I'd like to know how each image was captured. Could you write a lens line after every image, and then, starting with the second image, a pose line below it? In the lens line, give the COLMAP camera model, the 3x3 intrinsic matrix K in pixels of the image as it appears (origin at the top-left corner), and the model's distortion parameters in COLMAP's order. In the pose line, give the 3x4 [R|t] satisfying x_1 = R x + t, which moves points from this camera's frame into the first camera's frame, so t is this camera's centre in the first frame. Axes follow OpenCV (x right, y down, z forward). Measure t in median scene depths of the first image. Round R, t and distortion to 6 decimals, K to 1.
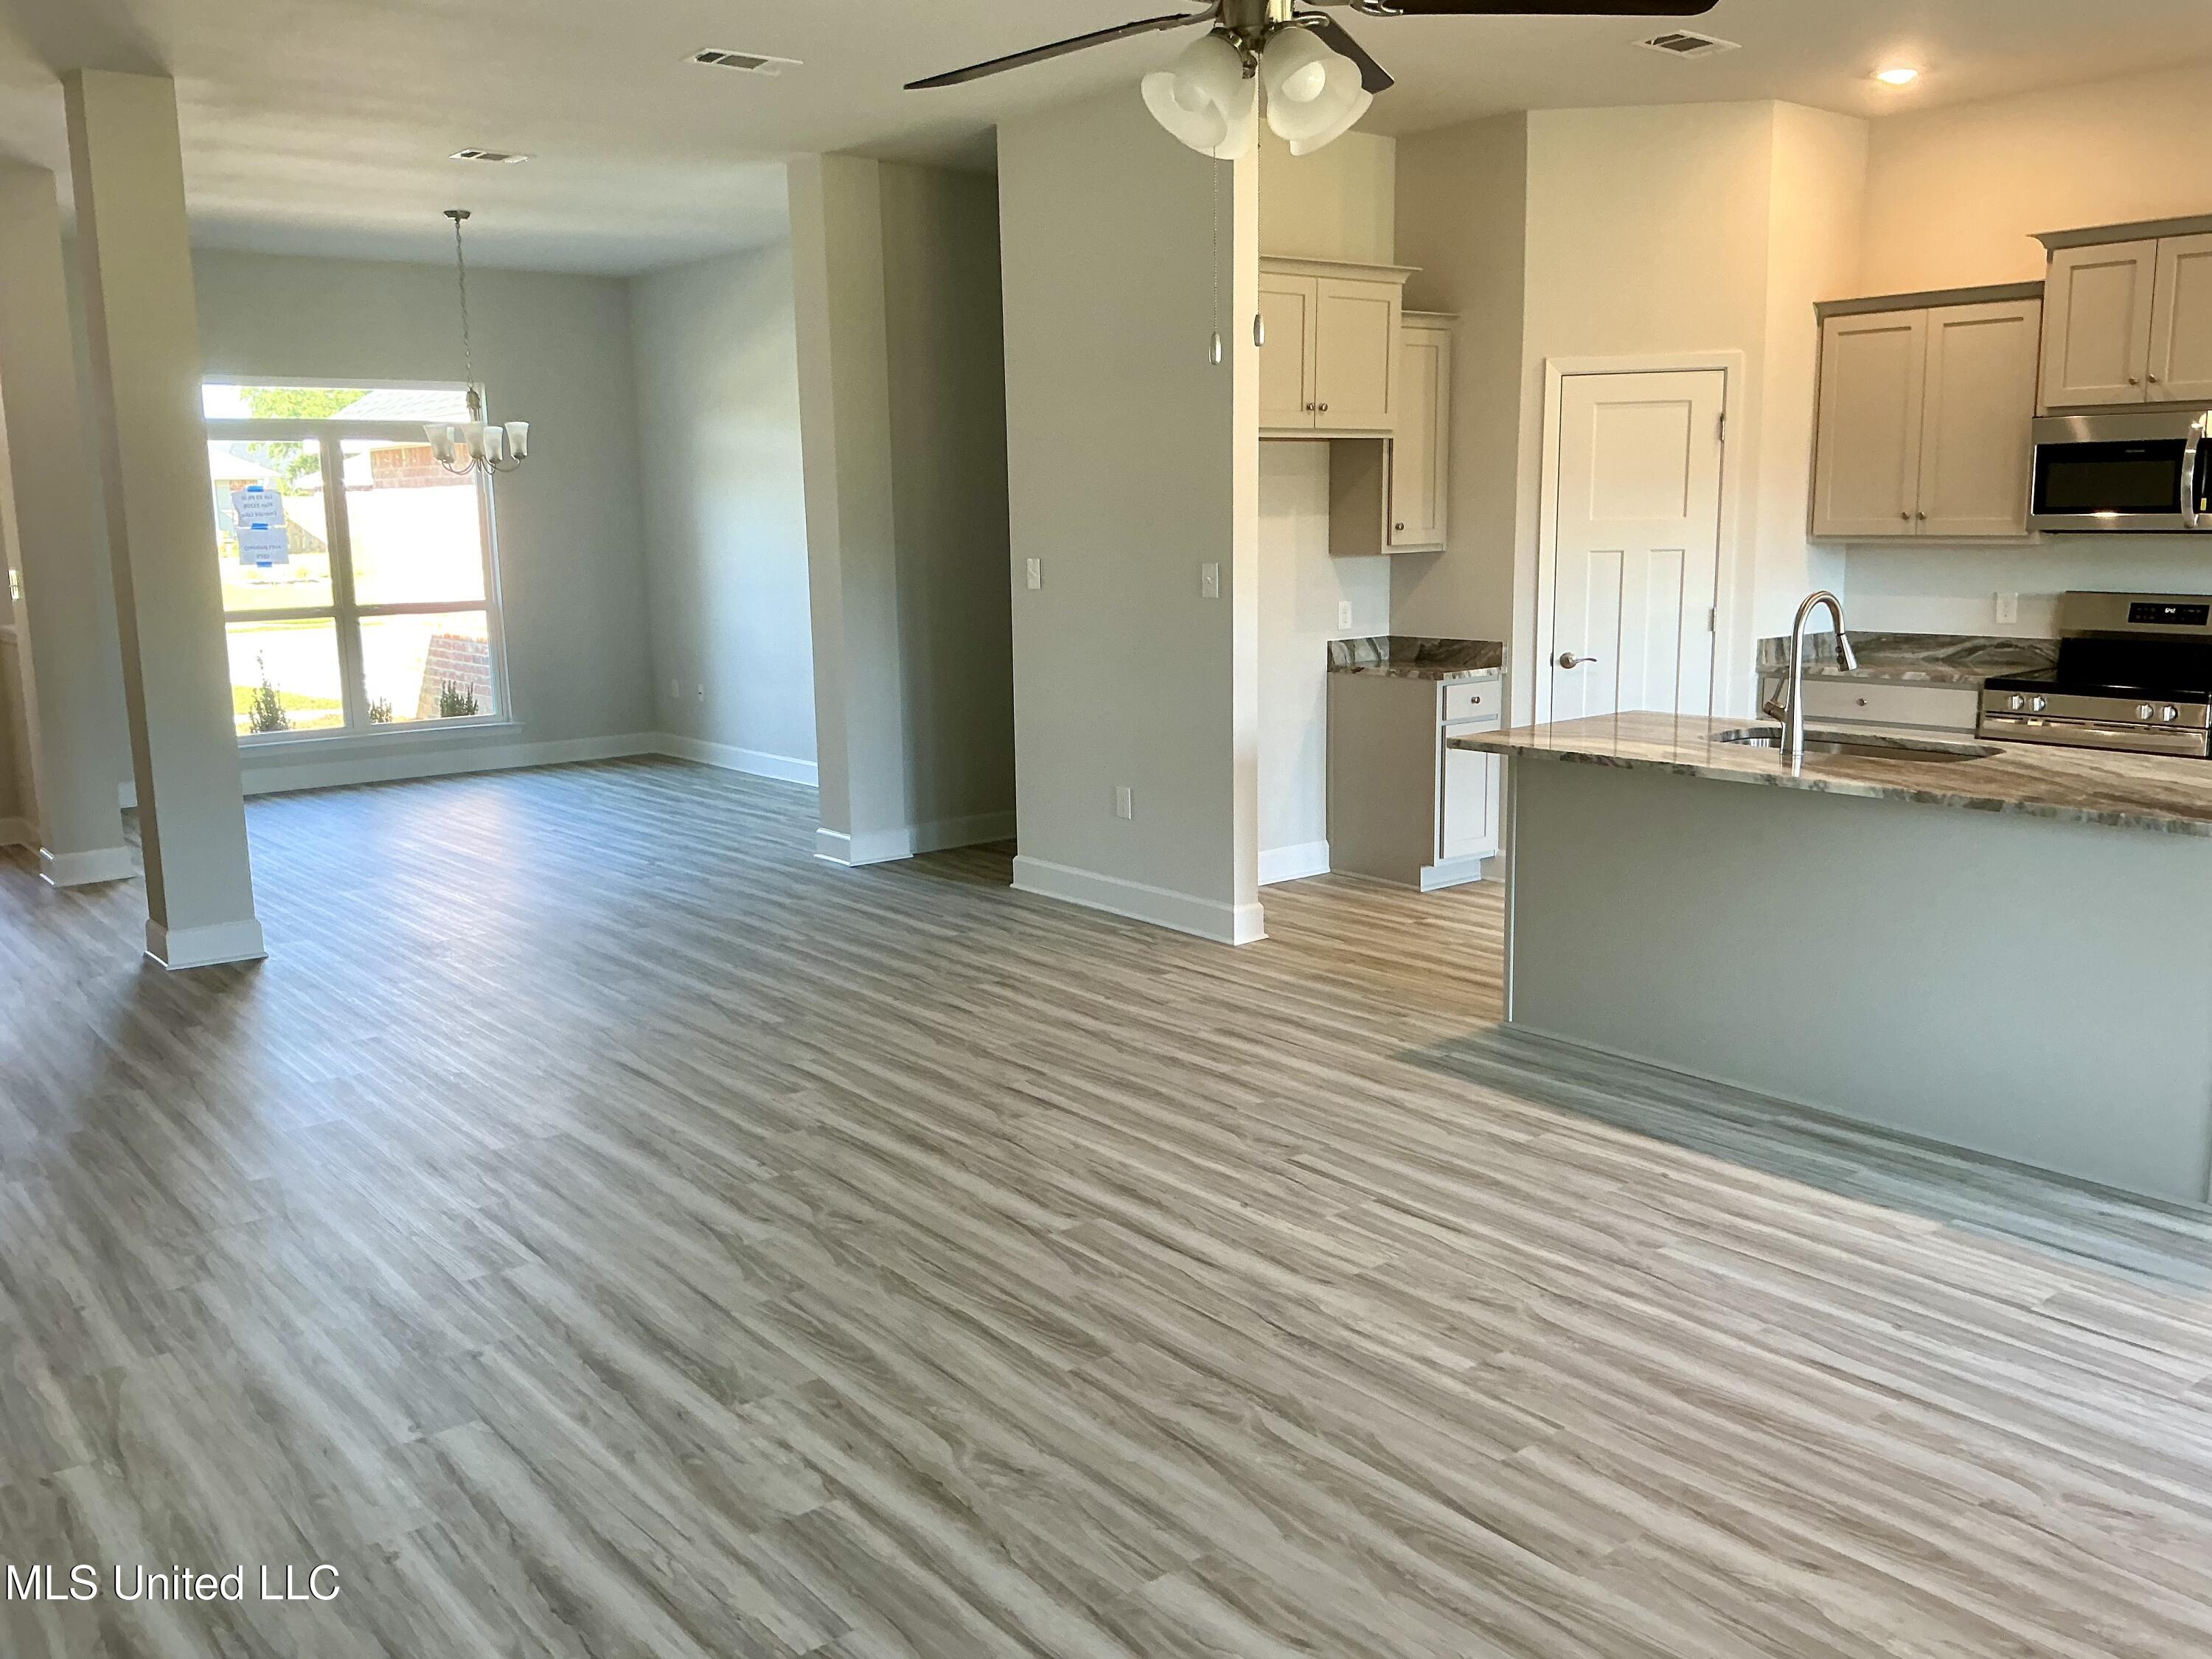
lens RADIAL K [[1826.9, 0, 1122.1], [0, 1826.9, 829.3], [0, 0, 1]] dist [0.084417, -0.165760]
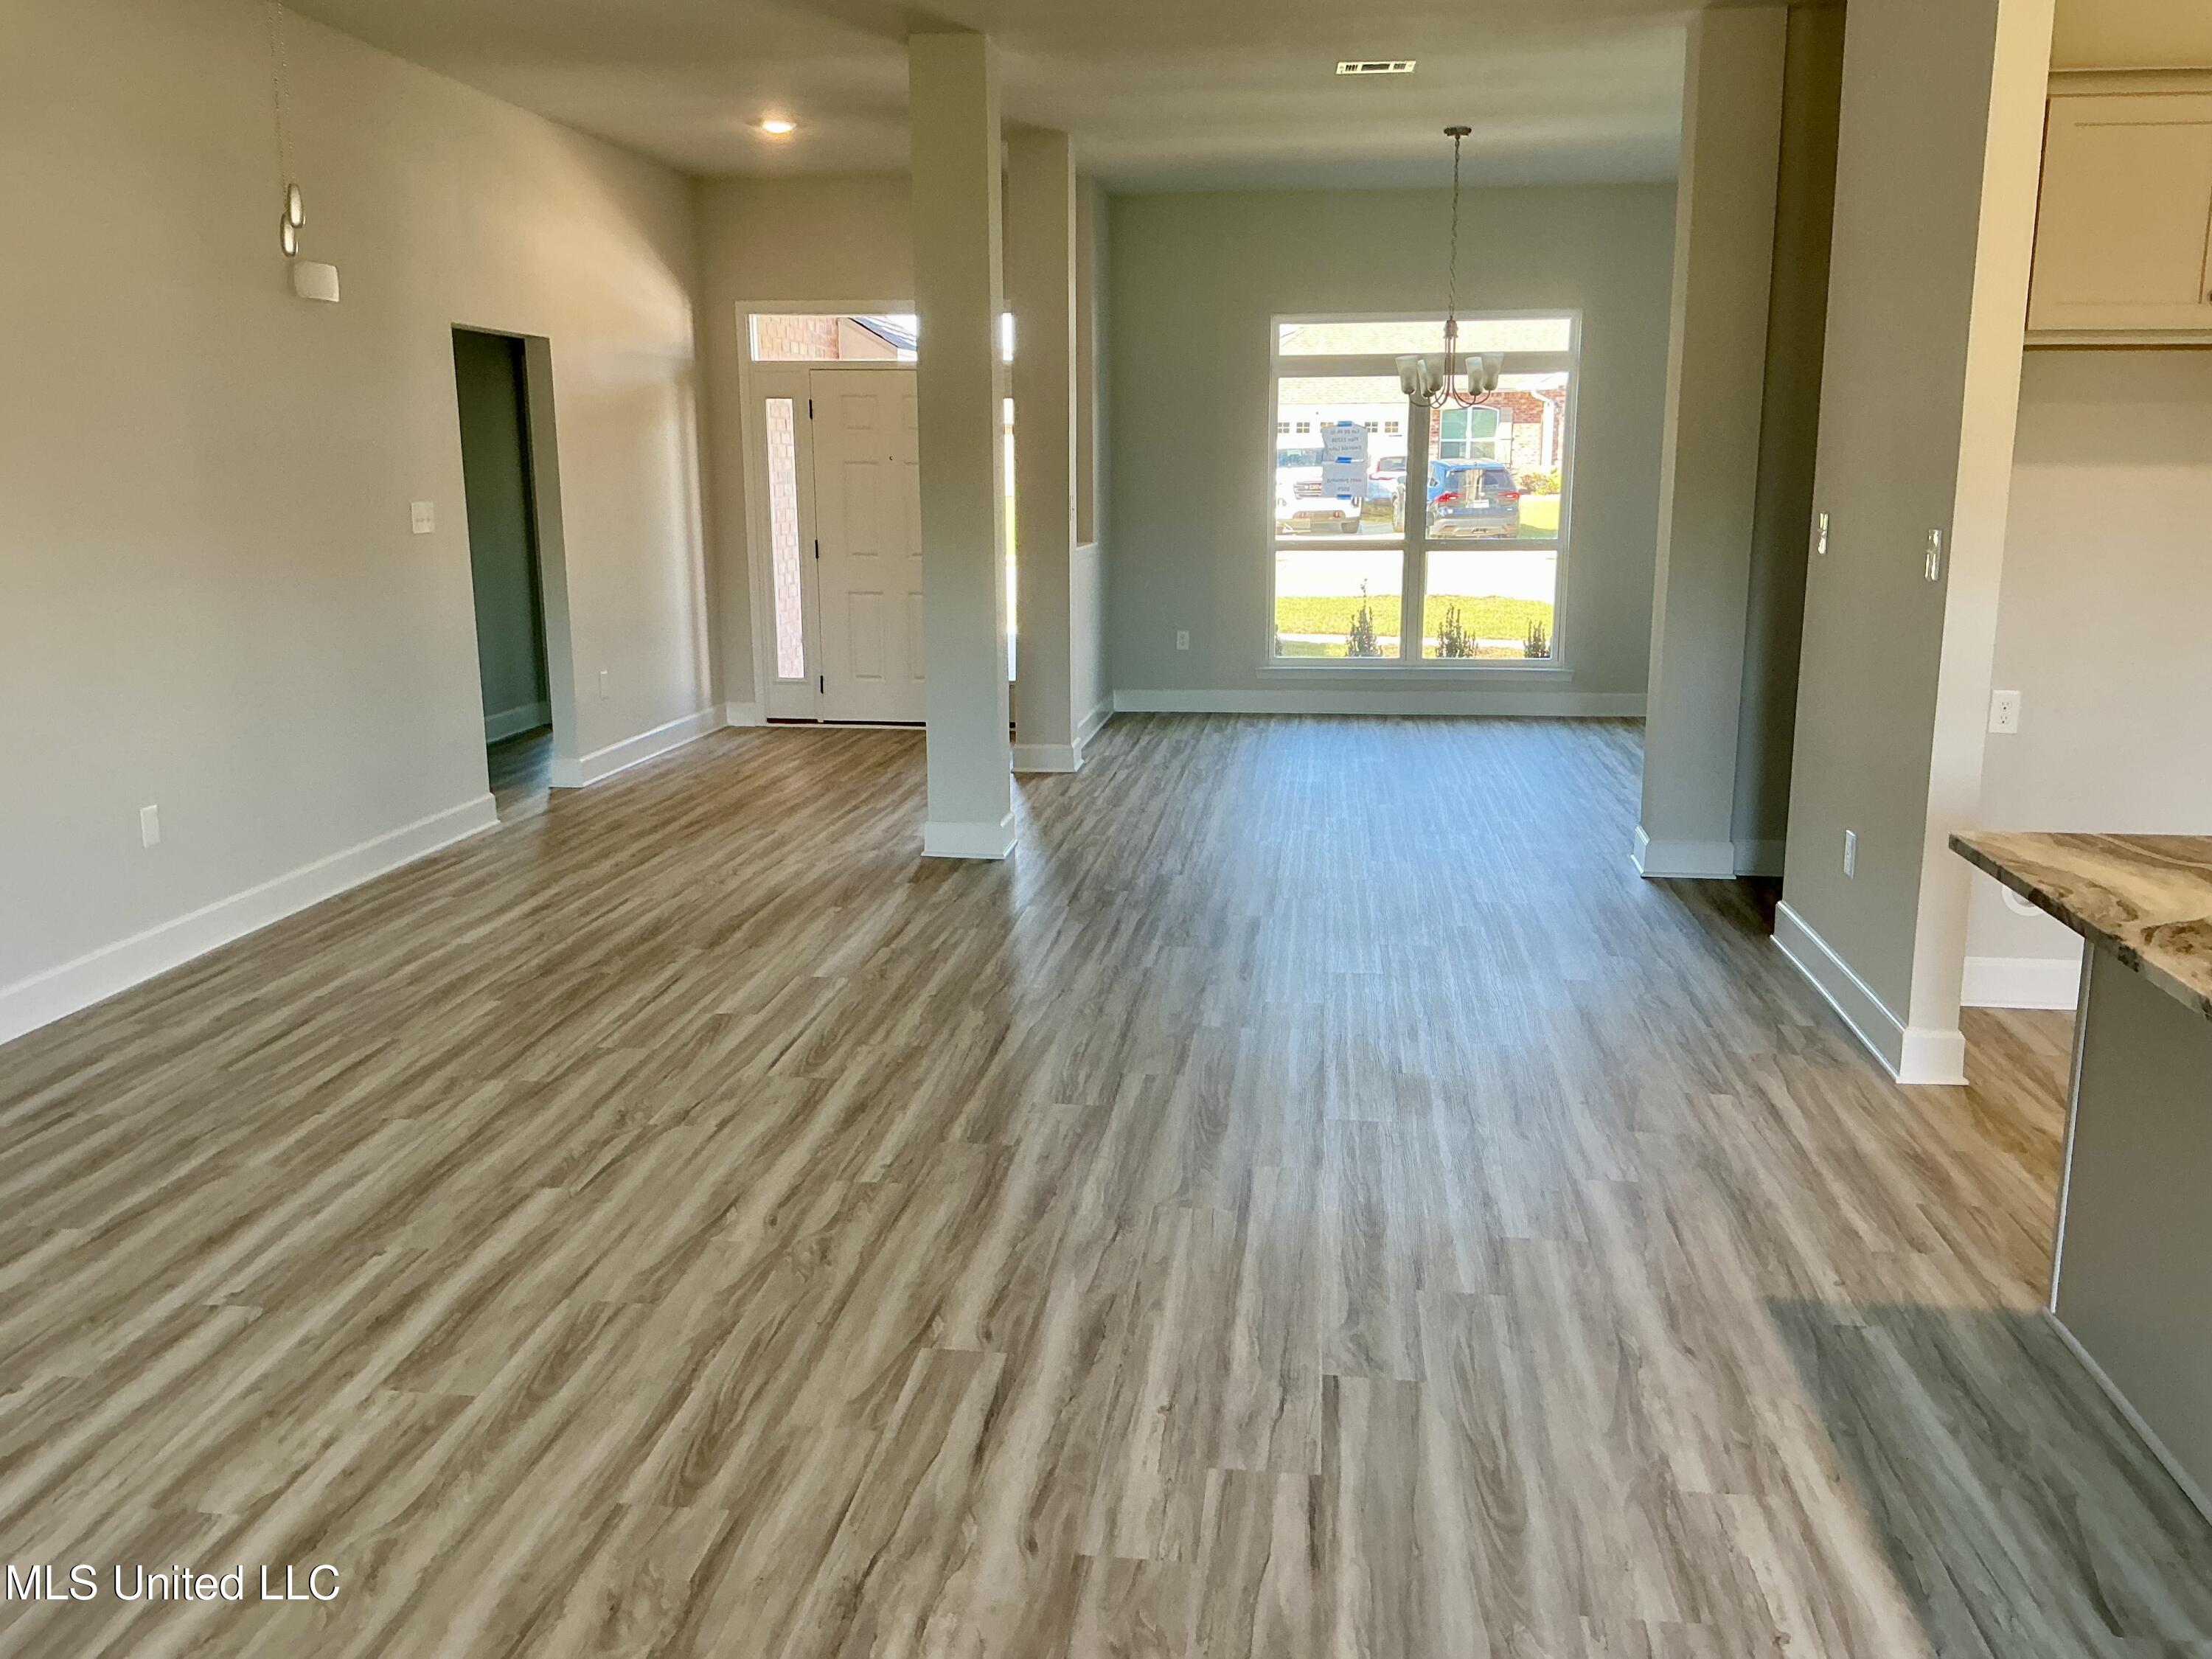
lens RADIAL K [[1826.9, 0, 1095.0], [0, 1826.9, 836.3], [0, 0, 1]] dist [0.084417, -0.165760]
pose [[0.687549, 0.162221, -0.707786, 0.540390], [-0.134219, 0.986322, 0.095679, -0.089027], [0.713626, 0.029215, 0.699918, 0.465414]]
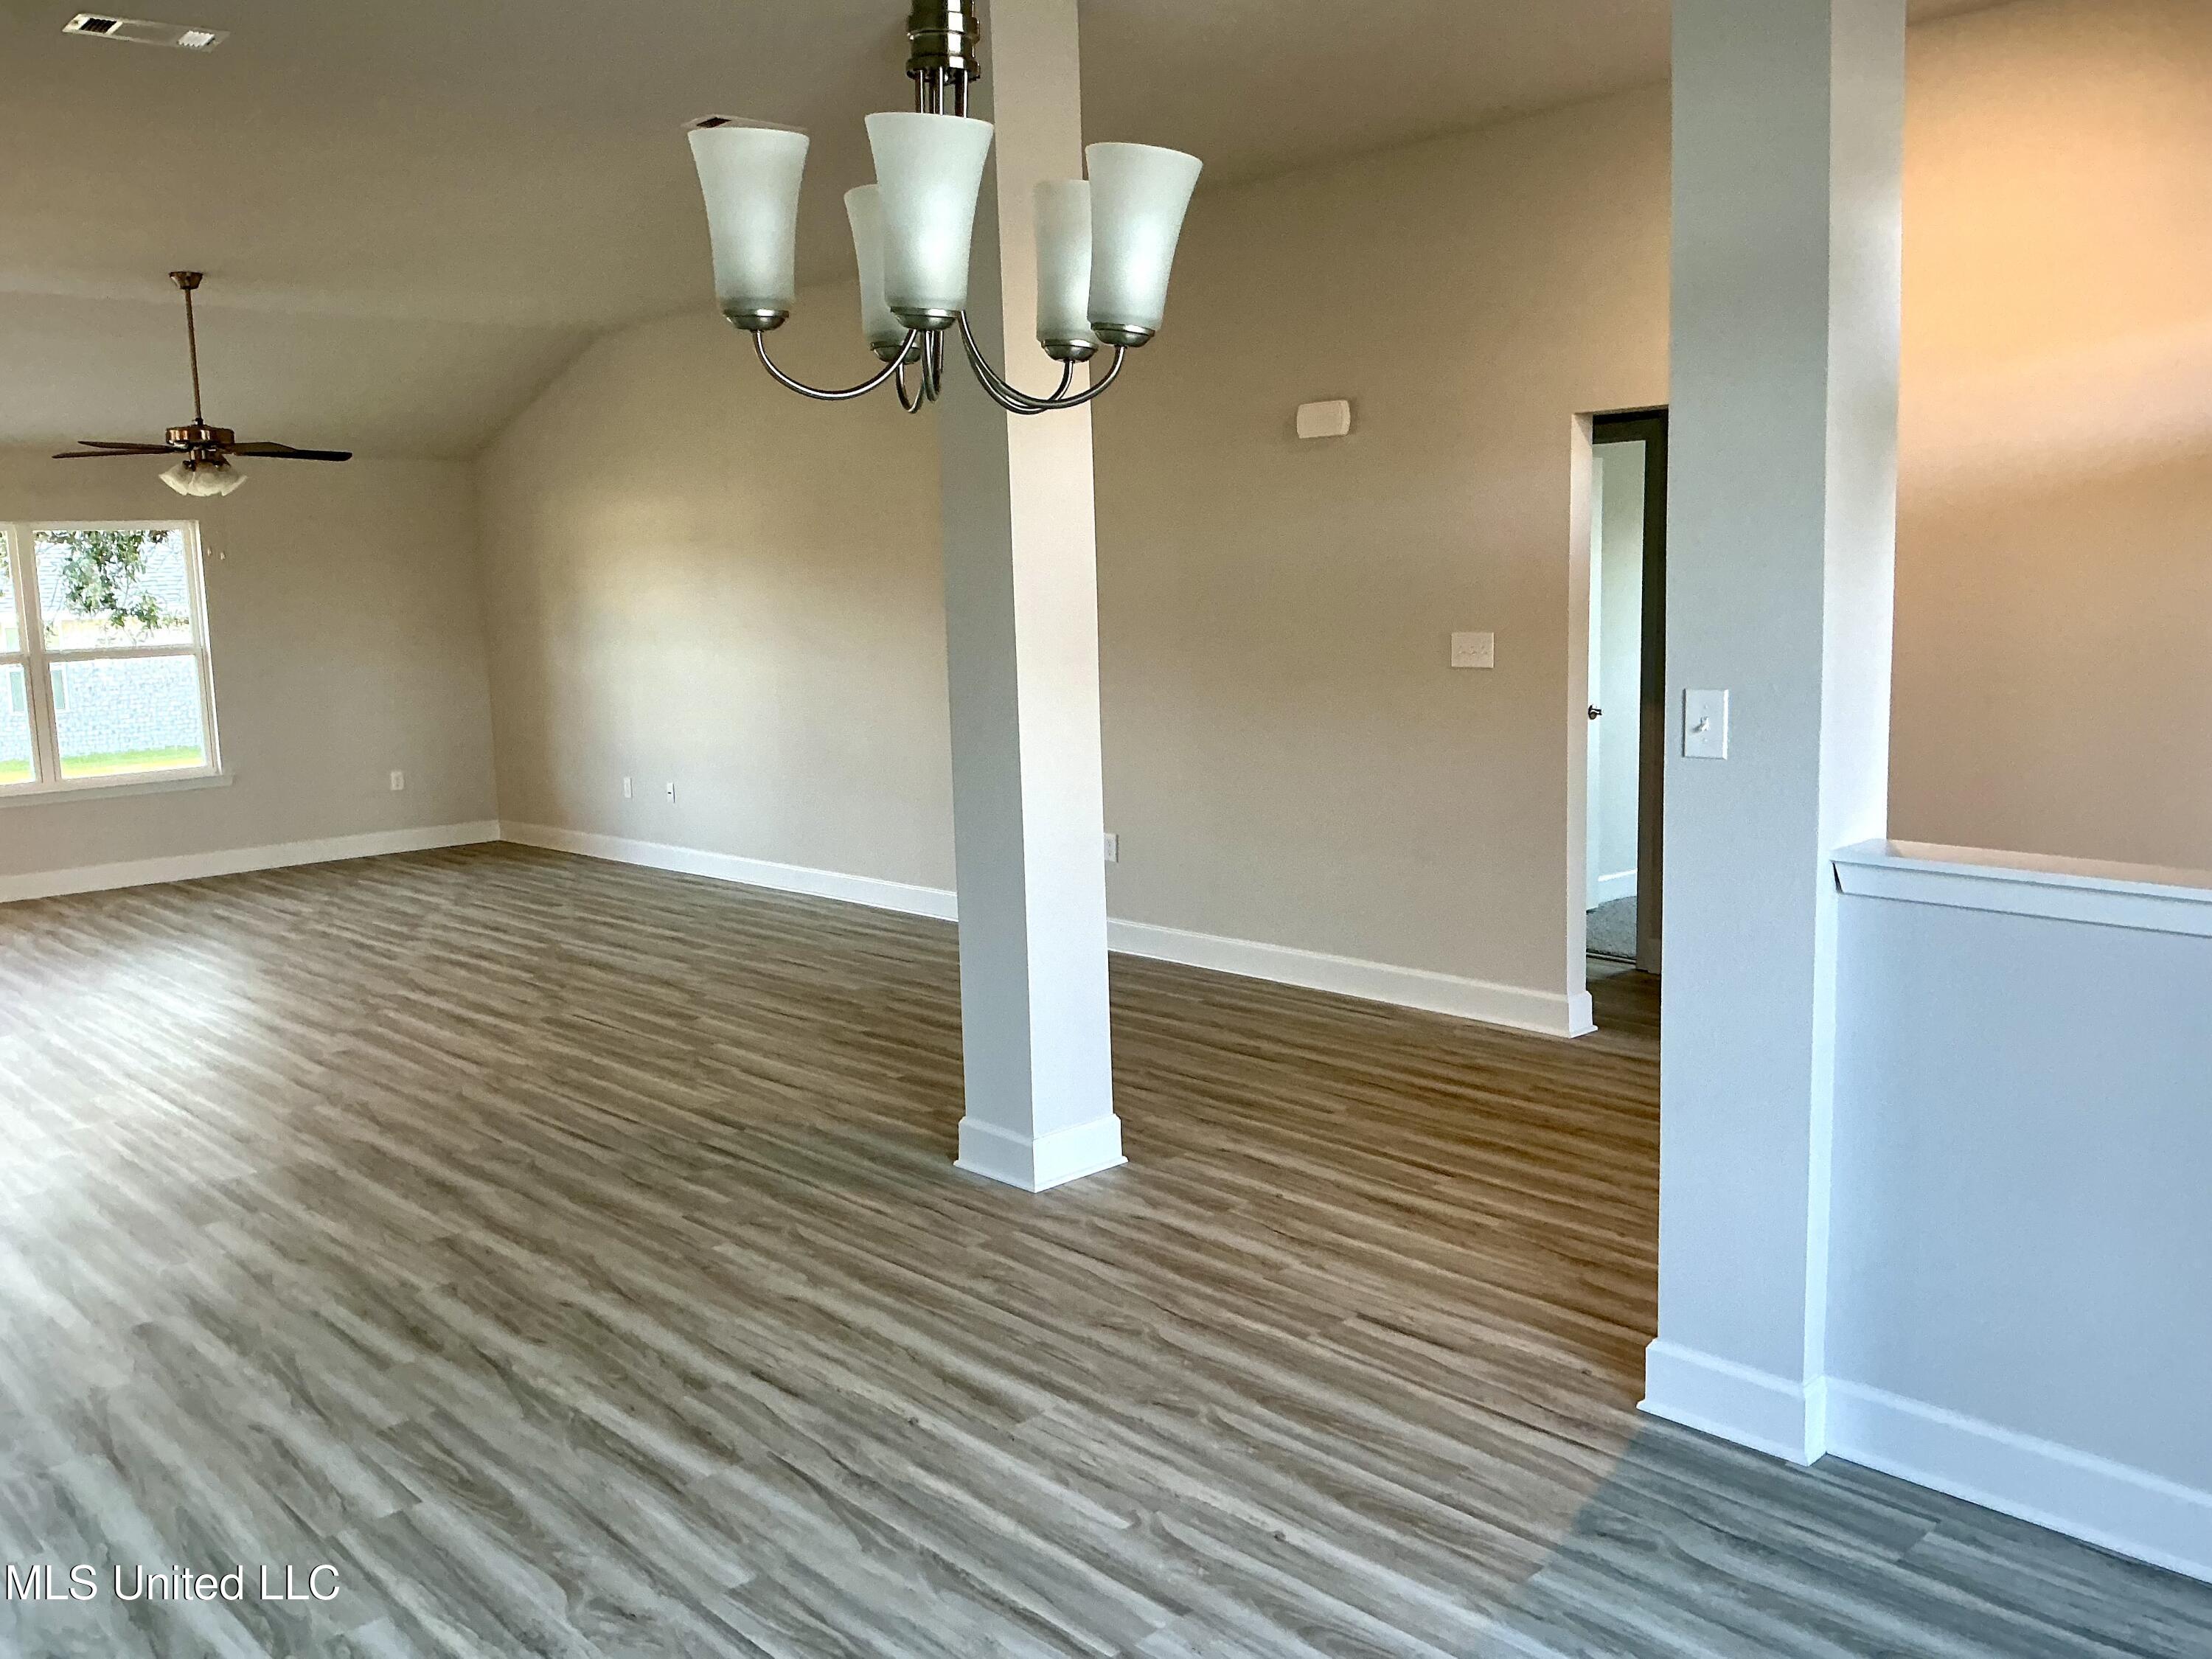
lens RADIAL K [[1826.9, 0, 1109.4], [0, 1826.9, 815.9], [0, 0, 1]] dist [0.084417, -0.165760]
pose [[-0.996545, 0.051422, -0.065229, -0.782688], [0.029564, 0.953485, 0.299988, -0.473839], [0.077621, 0.297023, -0.951710, 2.721550]]
